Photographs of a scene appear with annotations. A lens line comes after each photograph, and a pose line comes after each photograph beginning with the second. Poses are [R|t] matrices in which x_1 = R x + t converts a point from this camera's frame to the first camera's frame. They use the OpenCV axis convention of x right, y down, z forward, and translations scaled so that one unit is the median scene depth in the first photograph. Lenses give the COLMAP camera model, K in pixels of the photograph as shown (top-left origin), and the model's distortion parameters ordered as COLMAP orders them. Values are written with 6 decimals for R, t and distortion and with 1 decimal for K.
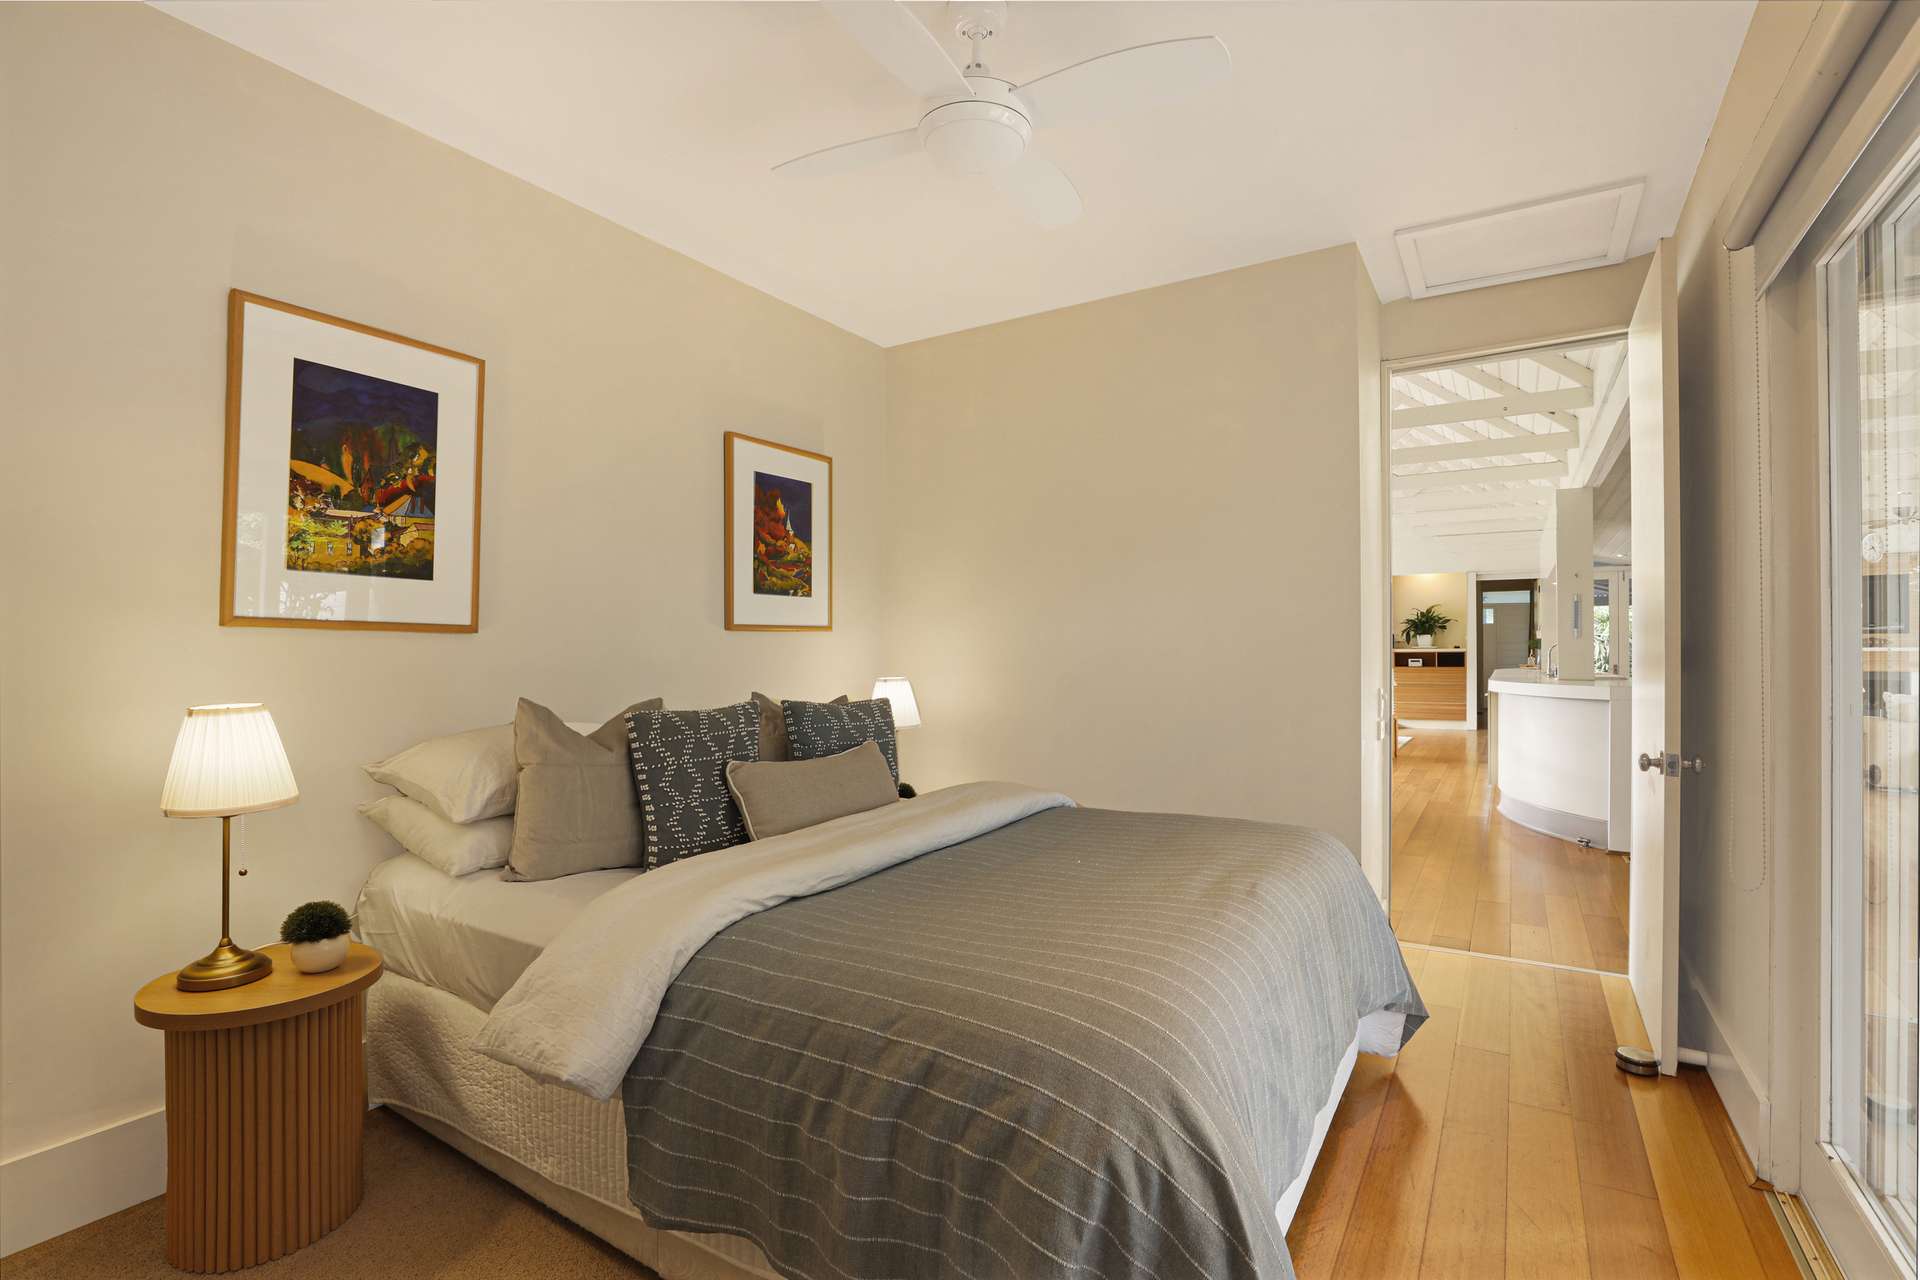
lens RADIAL K [[902.0, 0, 961.5], [0, 902.0, 643.3], [0, 0, 1]] dist [-0.033756, -0.000182]
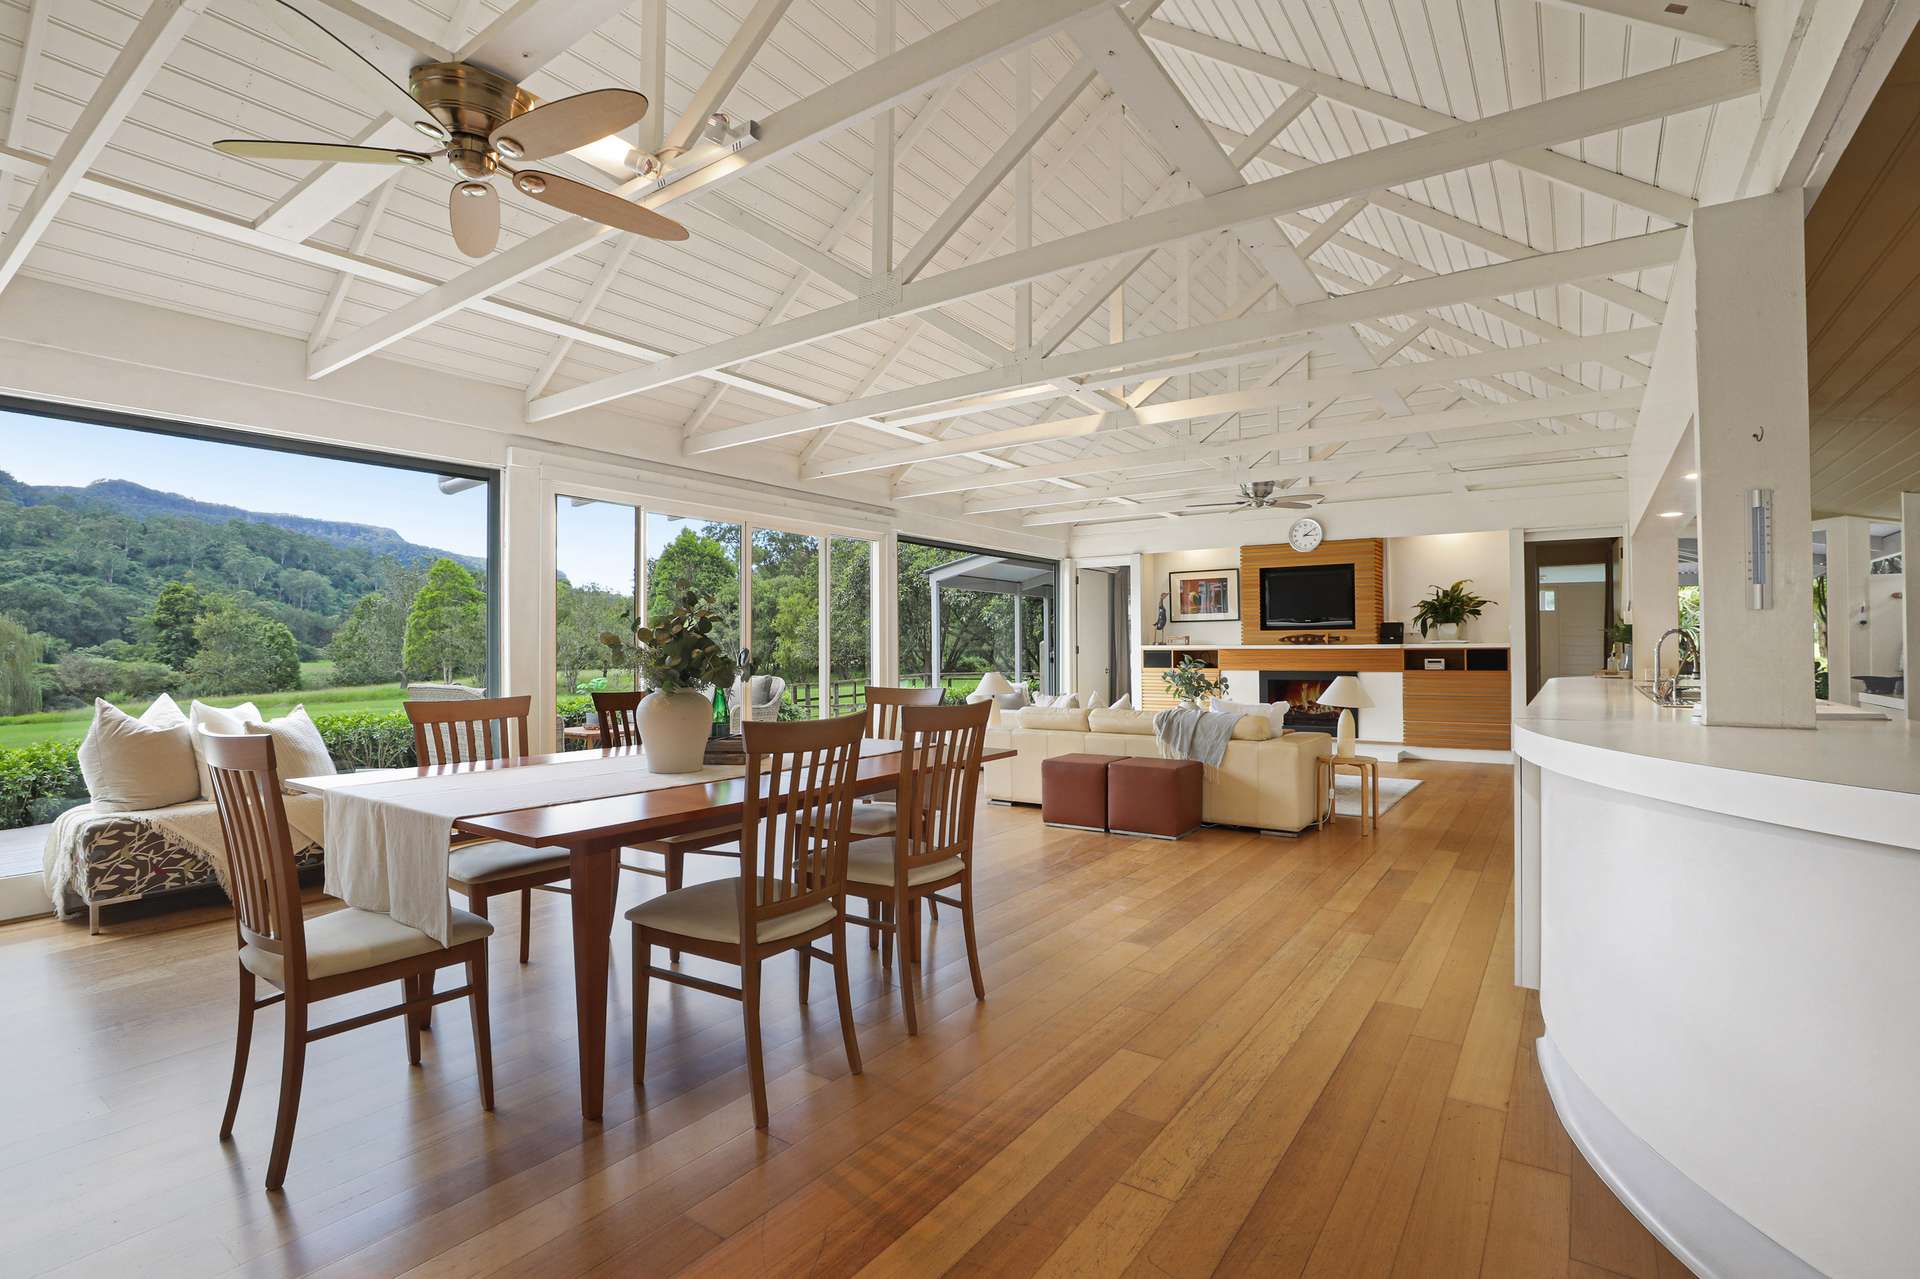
lens RADIAL K [[902.0, 0, 958.5], [0, 902.0, 638.4], [0, 0, 1]] dist [-0.033756, -0.000182]
pose [[0.998337, -0.005473, -0.057382, 0.184512], [0.005181, 0.999973, -0.005248, 0.003508], [0.057409, 0.004942, 0.998339, 0.298832]]
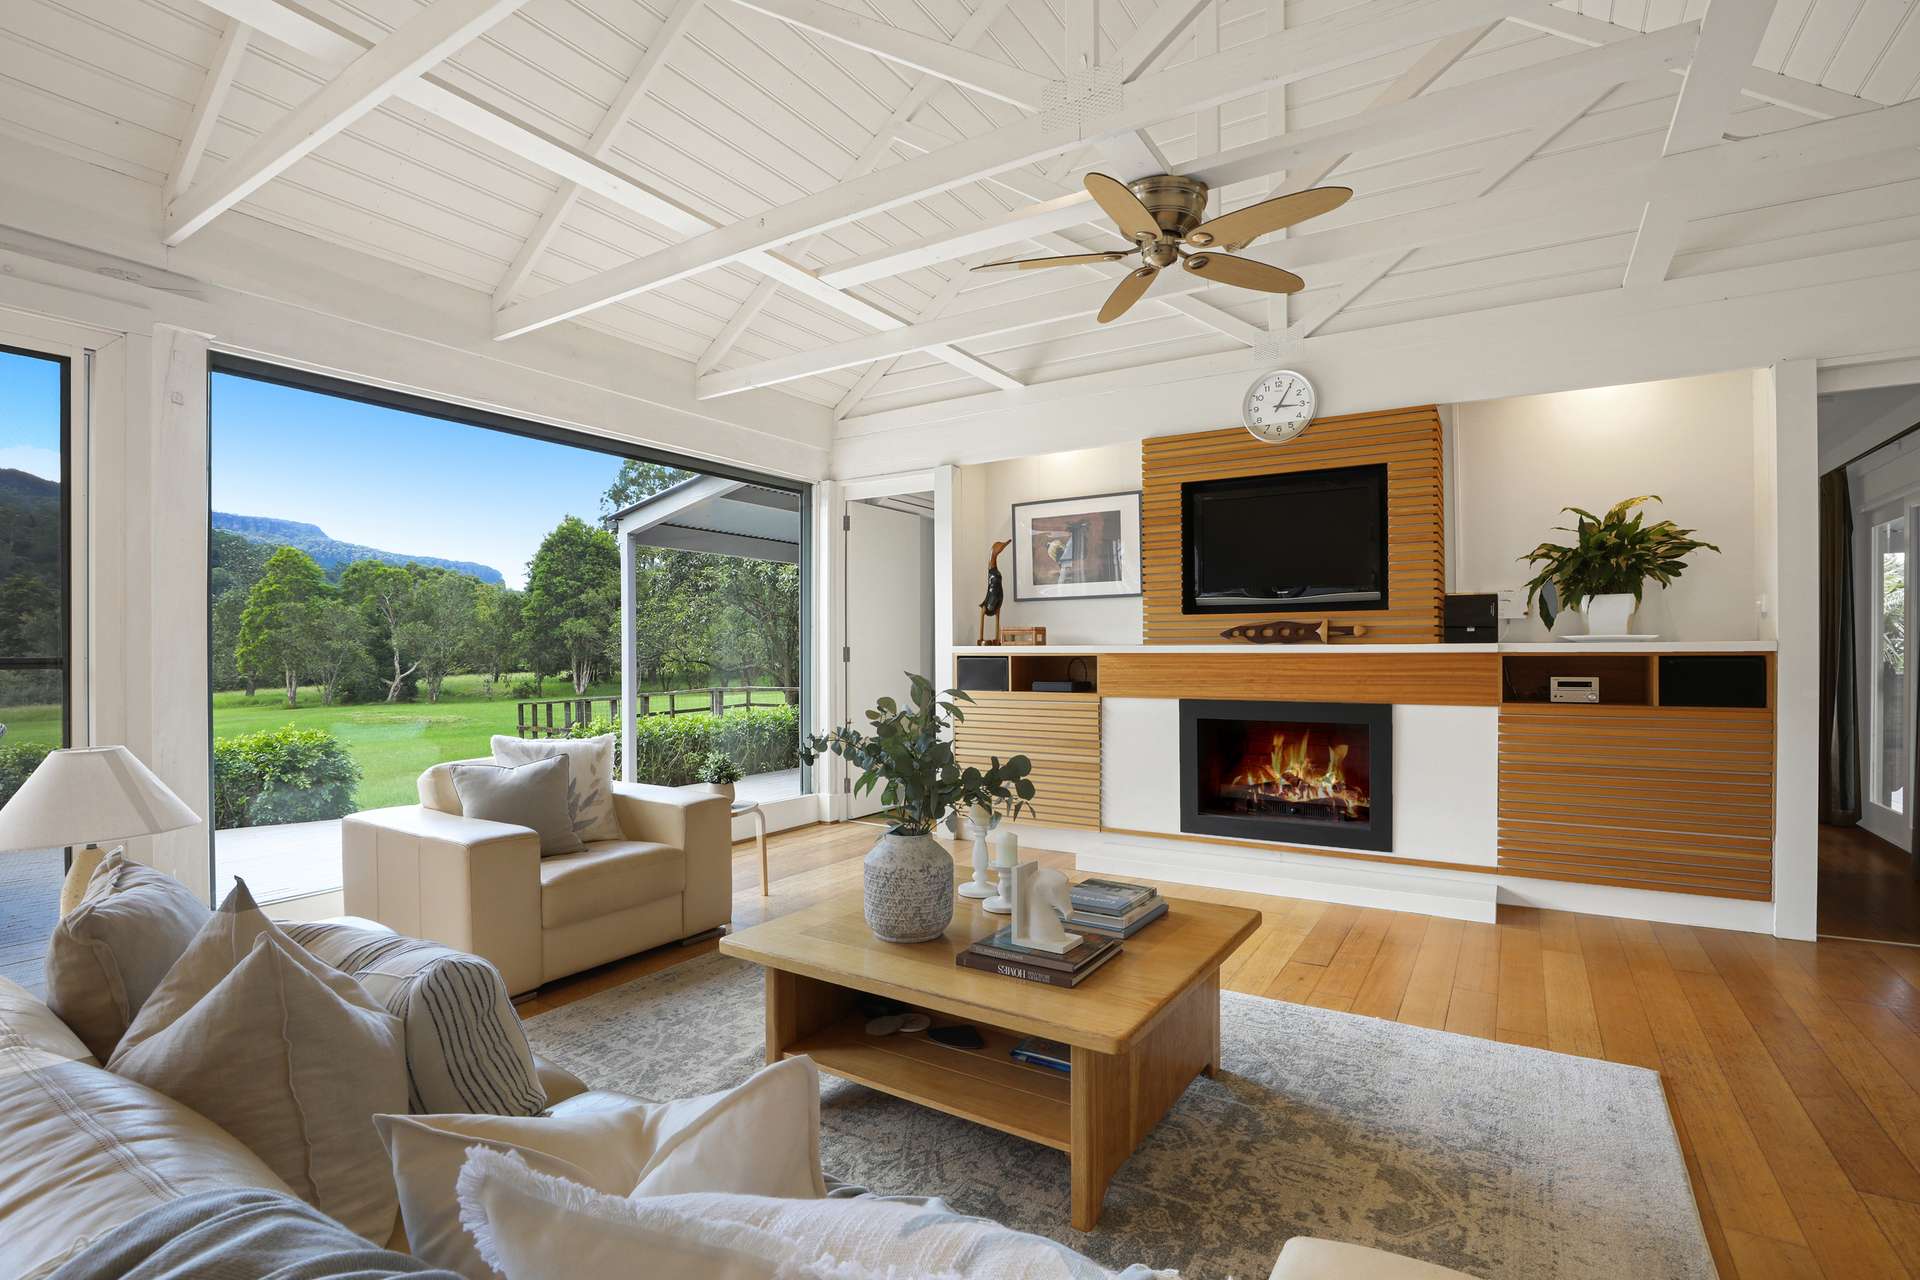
lens RADIAL K [[902.0, 0, 966.0], [0, 902.0, 648.0], [0, 0, 1]] dist [-0.033756, -0.000182]
pose [[0.999954, -0.004318, 0.008590, 0.305538], [0.004284, 0.999983, 0.003997, 0.005753], [-0.008607, -0.003960, 0.999955, 0.711012]]
